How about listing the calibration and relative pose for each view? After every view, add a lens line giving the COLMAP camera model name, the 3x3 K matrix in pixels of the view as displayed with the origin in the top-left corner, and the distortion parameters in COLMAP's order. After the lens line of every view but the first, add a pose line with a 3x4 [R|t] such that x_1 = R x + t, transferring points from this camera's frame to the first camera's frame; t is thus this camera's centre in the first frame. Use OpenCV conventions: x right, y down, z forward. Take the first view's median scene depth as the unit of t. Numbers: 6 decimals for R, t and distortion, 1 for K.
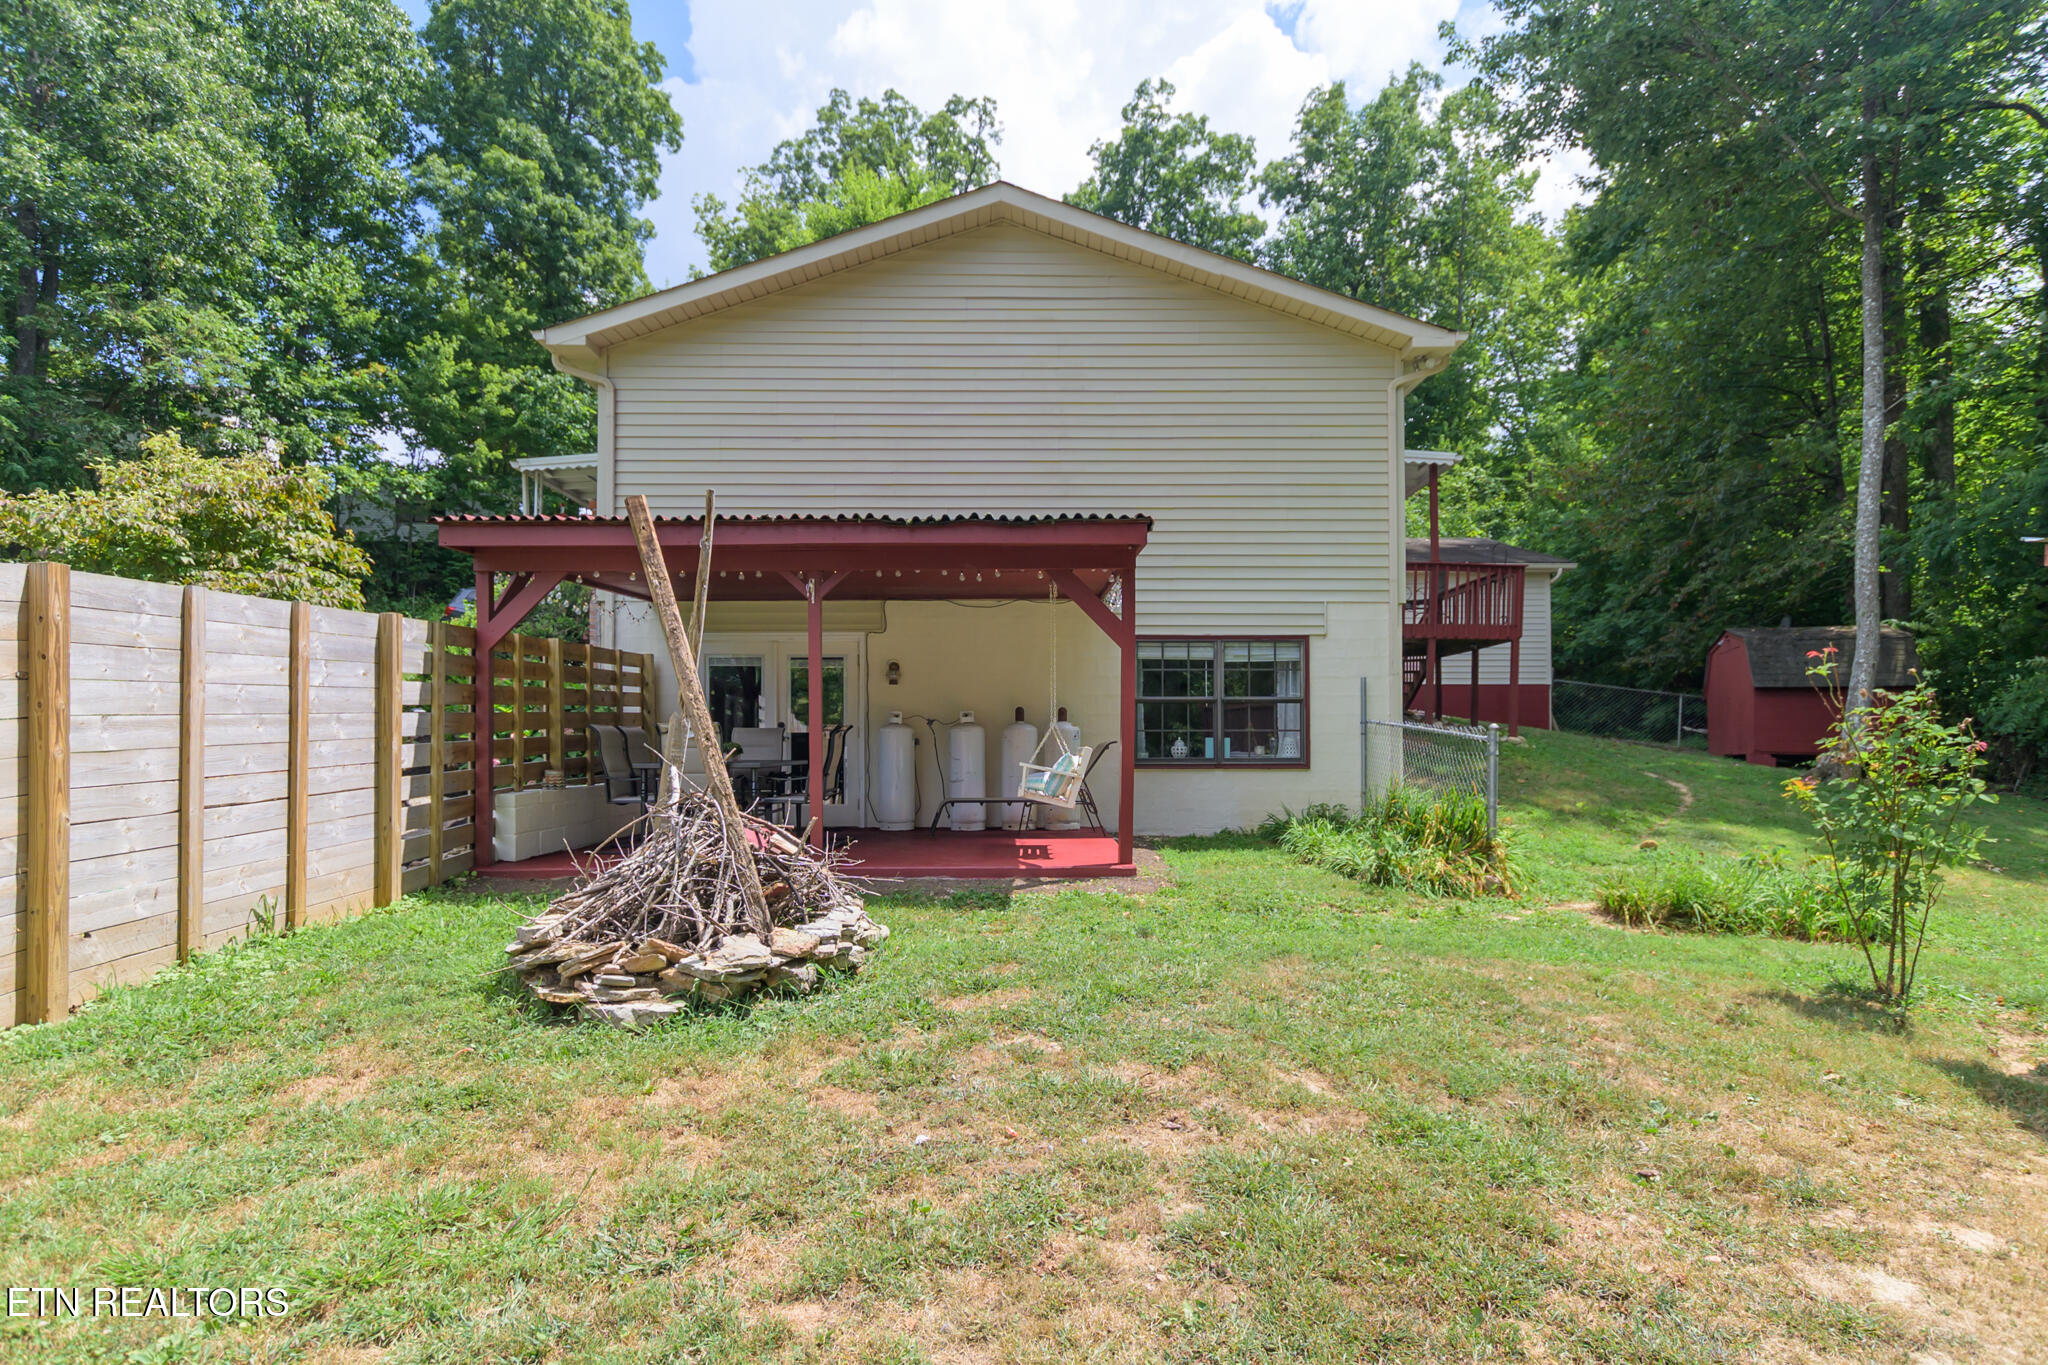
lens RADIAL K [[1051.8, 0, 1007.3], [0, 1051.8, 734.1], [0, 0, 1]] dist [0.004491, -0.001796]
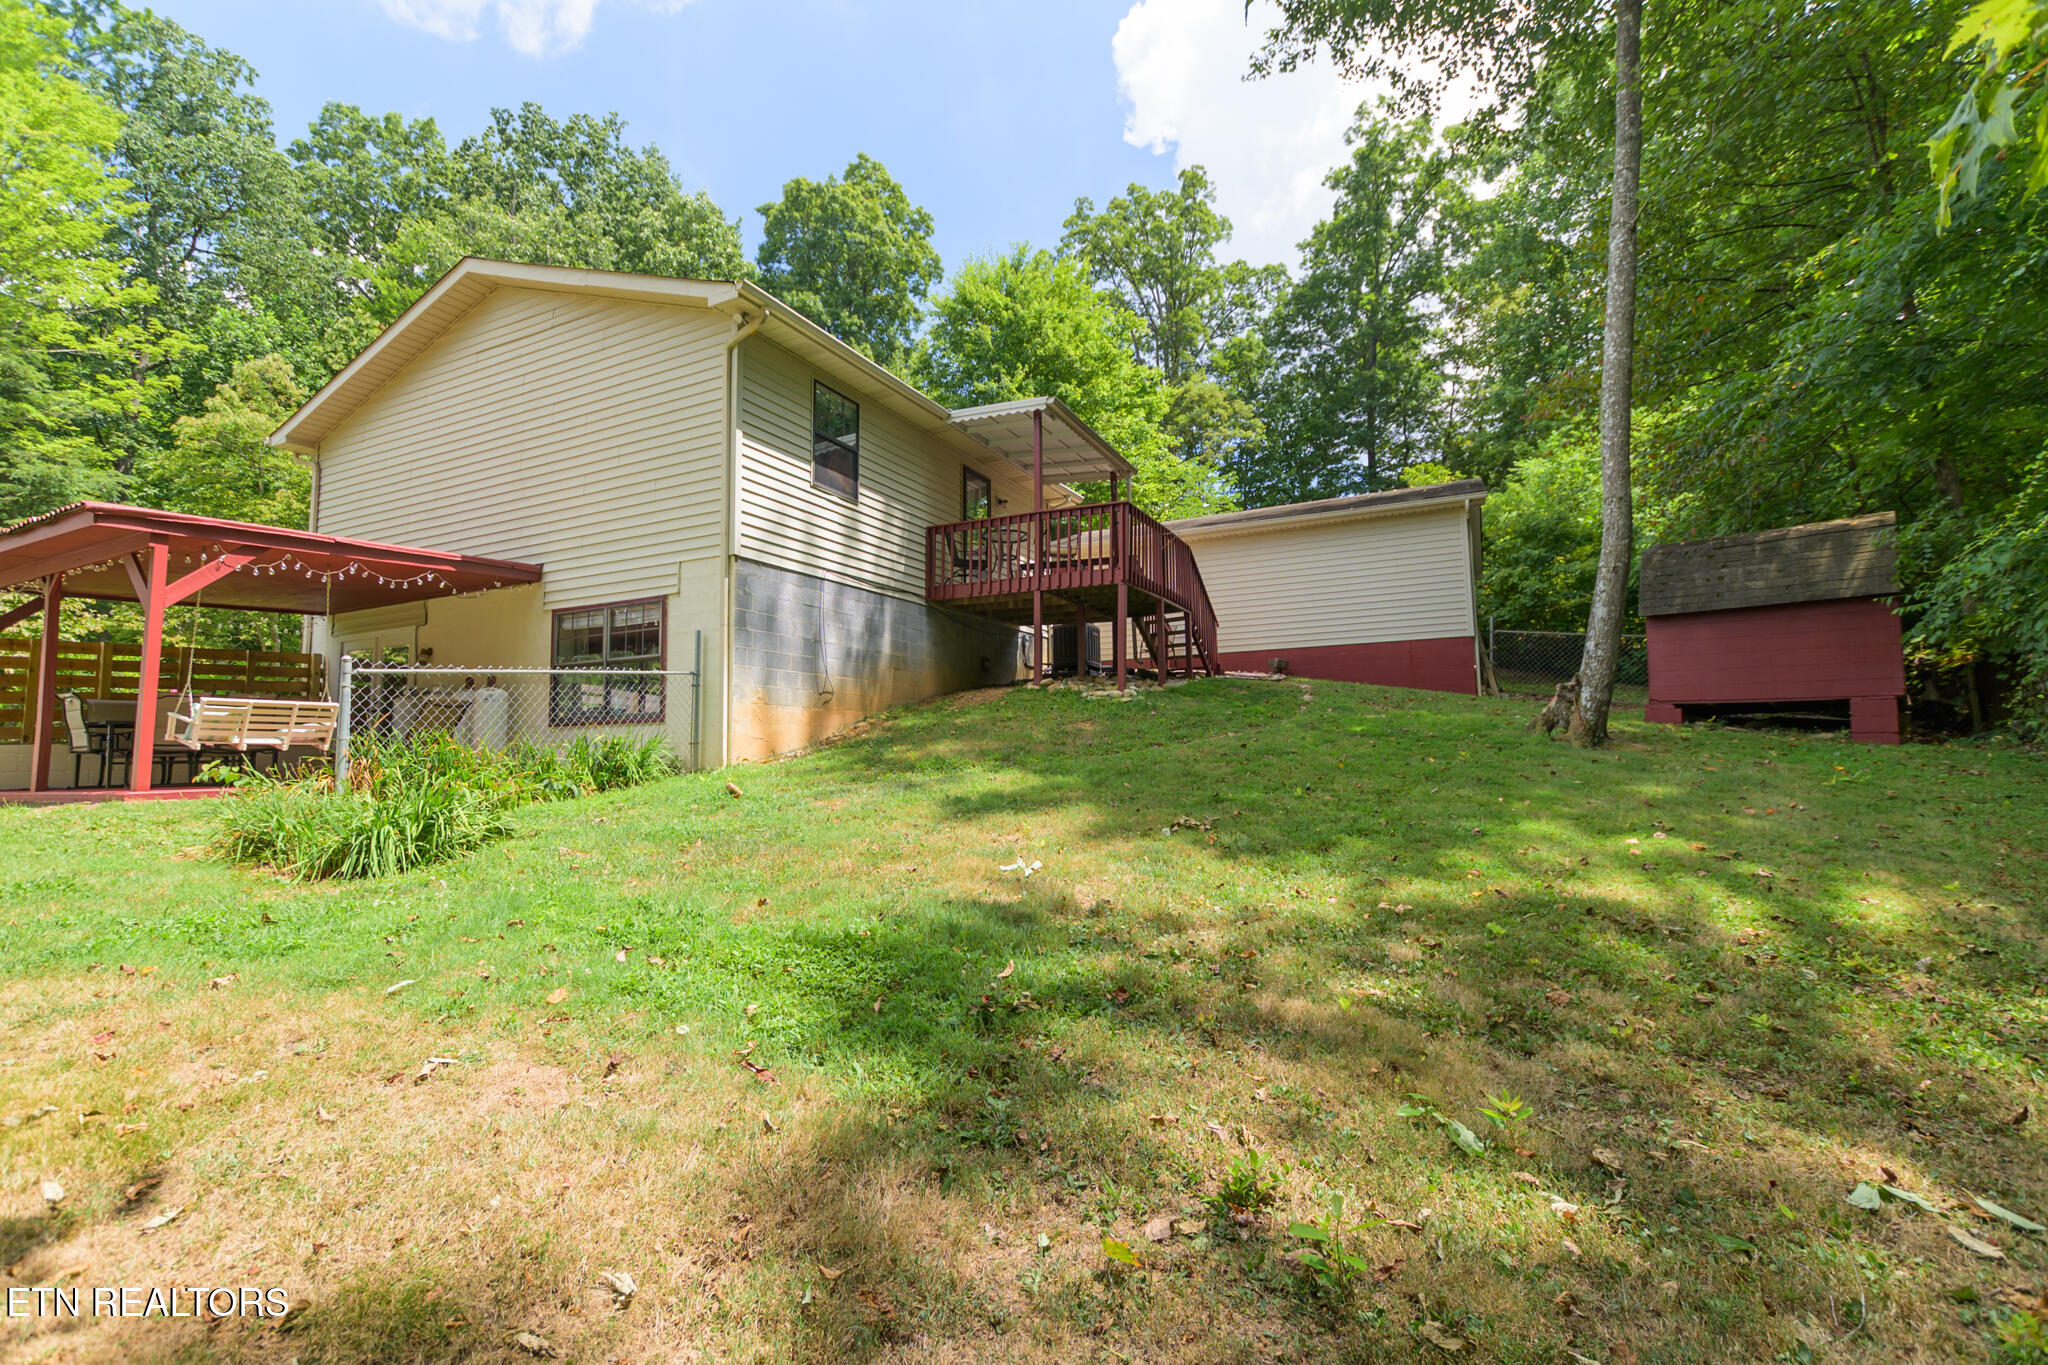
lens RADIAL K [[902.0, 0, 1029.7], [0, 902.0, 681.0], [0, 0, 1]] dist [0.002065, -0.001934]
pose [[0.889159, -0.051189, -0.454726, 1.011011], [0.020666, 0.997202, -0.071846, 0.063086], [0.457131, 0.054485, 0.887729, 0.372294]]
